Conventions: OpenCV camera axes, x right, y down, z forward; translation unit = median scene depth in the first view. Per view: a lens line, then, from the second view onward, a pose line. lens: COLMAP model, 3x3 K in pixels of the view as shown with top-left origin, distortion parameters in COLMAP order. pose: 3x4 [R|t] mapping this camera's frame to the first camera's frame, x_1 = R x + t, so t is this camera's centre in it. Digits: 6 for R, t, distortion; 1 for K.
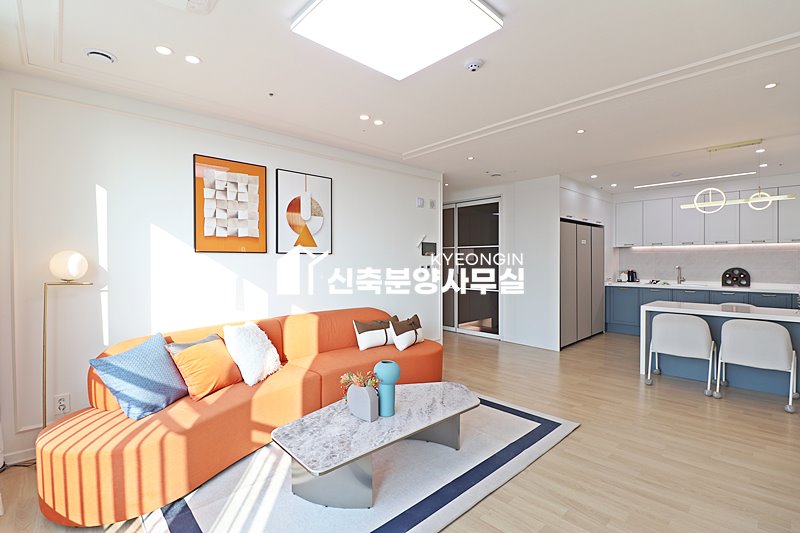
lens RADIAL K [[372.7, 0, 403.9], [0, 372.7, 262.4], [0, 0, 1]] dist [-0.000546, -0.014192]
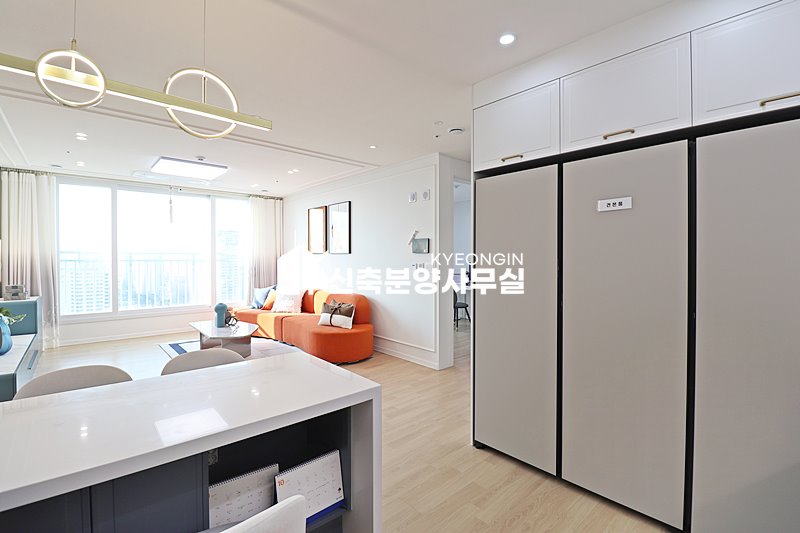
lens RADIAL K [[372.7, 0, 403.9], [0, 372.7, 262.4], [0, 0, 1]] dist [-0.000546, -0.014192]
pose [[-0.029321, 0.021194, -0.999345, 0.980208], [0.003595, 0.999771, 0.021097, -0.016052], [0.999564, -0.002974, -0.029391, 0.995051]]
